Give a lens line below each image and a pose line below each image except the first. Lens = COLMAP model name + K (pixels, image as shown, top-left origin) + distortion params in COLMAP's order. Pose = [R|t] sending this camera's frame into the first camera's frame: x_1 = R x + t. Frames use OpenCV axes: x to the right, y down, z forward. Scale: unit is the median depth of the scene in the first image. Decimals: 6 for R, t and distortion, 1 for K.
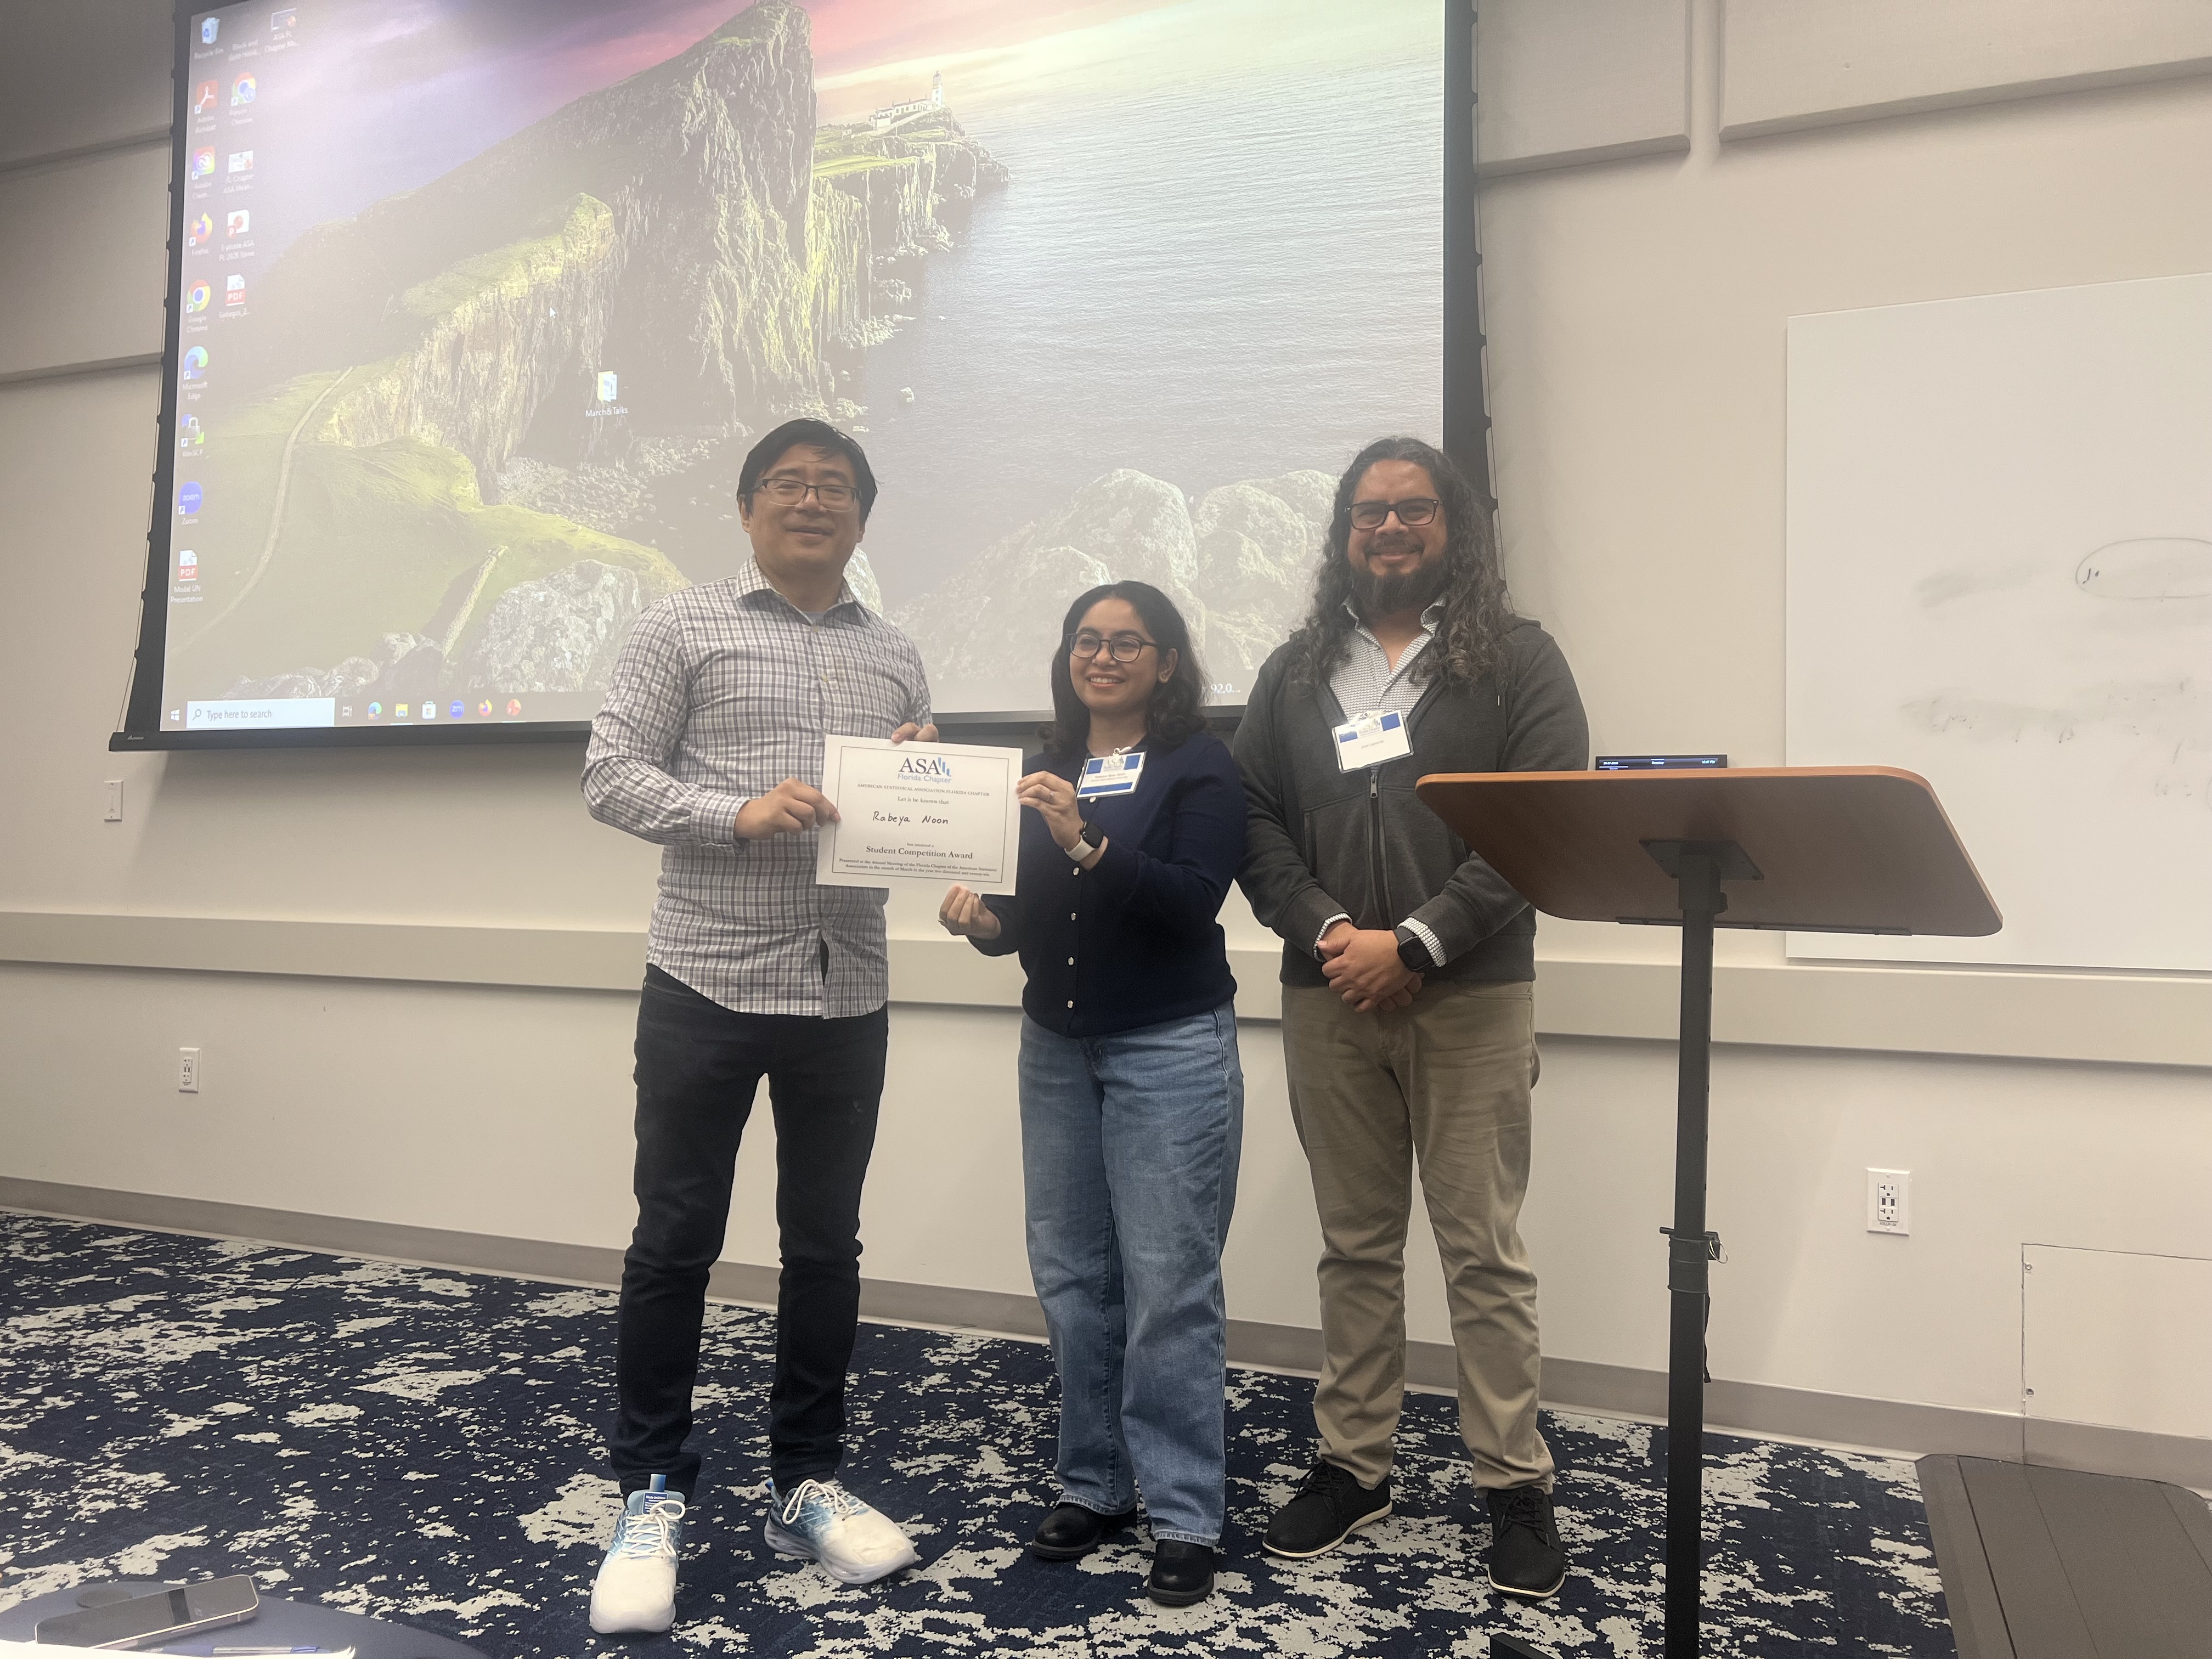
lens RADIAL K [[1696.9, 0, 1101.9], [0, 1696.9, 811.0], [0, 0, 1]] dist [0.036501, -0.035757]
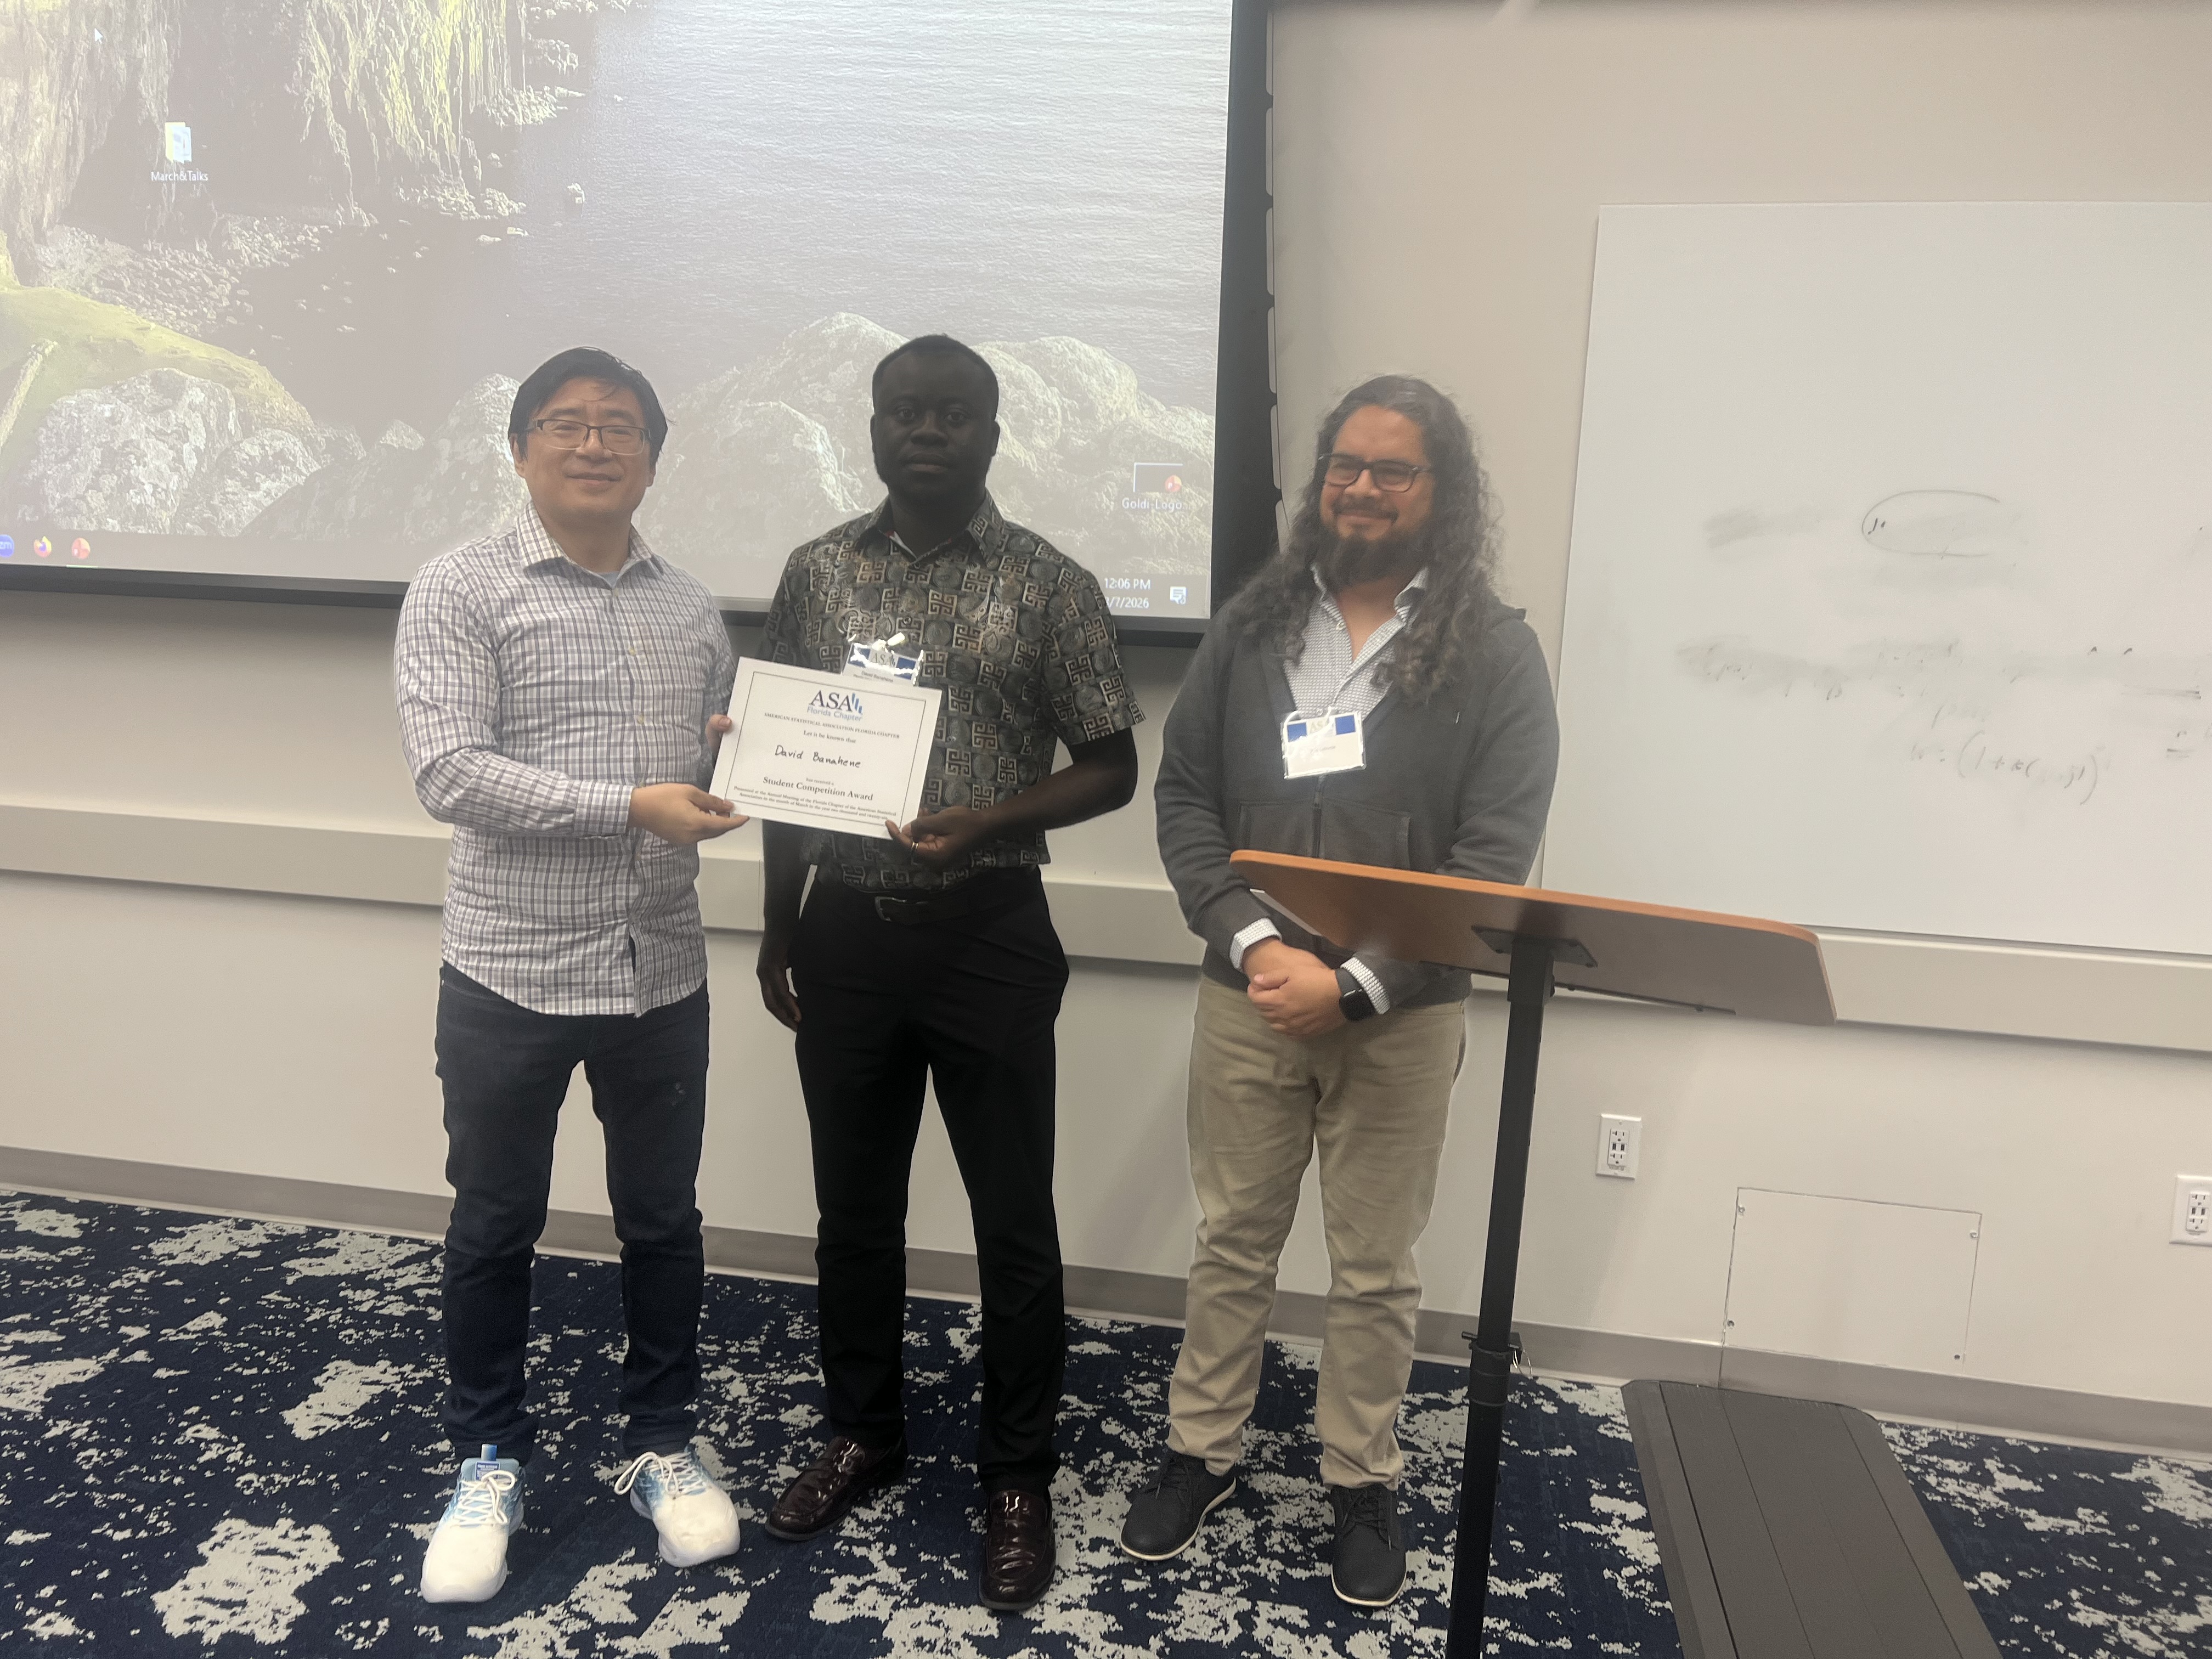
lens RADIAL K [[1696.9, 0, 1109.6], [0, 1696.9, 860.5], [0, 0, 1]] dist [0.036501, -0.035757]
pose [[0.981626, -0.002912, 0.190792, -0.023196], [-0.033741, 0.981479, 0.188576, -0.107831], [-0.187808, -0.191549, 0.963347, 0.112877]]
